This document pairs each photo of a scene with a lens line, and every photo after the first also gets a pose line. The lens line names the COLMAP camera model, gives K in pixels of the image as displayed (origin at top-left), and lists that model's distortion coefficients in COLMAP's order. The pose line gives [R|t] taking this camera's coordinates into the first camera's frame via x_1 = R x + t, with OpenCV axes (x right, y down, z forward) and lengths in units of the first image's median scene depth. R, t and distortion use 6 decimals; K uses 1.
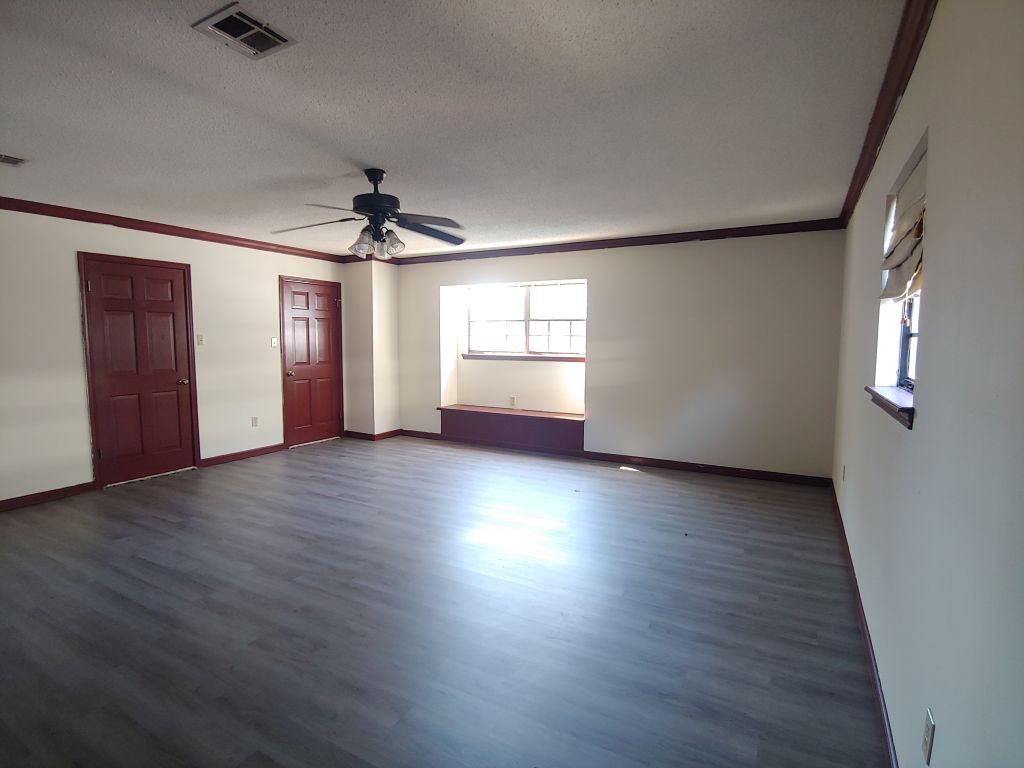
lens RADIAL K [[513.3, 0, 510.7], [0, 513.3, 383.3], [0, 0, 1]] dist [-0.018173, -0.003107]
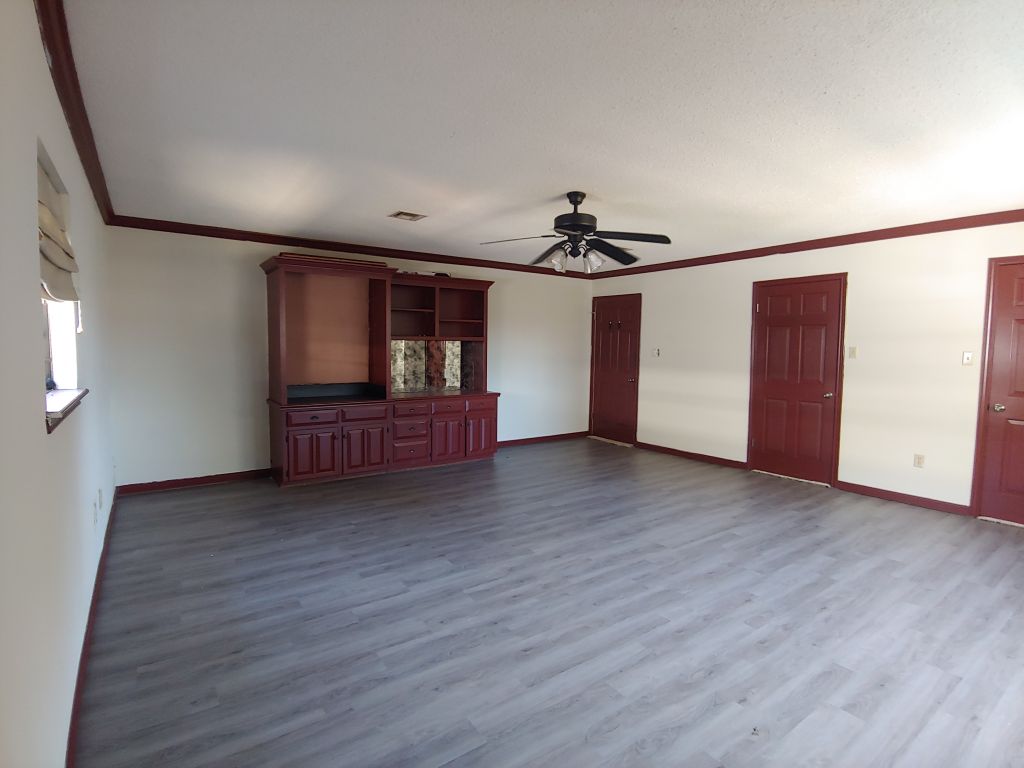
lens RADIAL K [[513.3, 0, 511.7], [0, 513.3, 382.1], [0, 0, 1]] dist [-0.018173, -0.003107]
pose [[-0.424548, 0.059921, -0.903420, 0.572736], [-0.090238, 0.990039, 0.108072, -0.090219], [0.900897, 0.127405, -0.414912, 0.992169]]
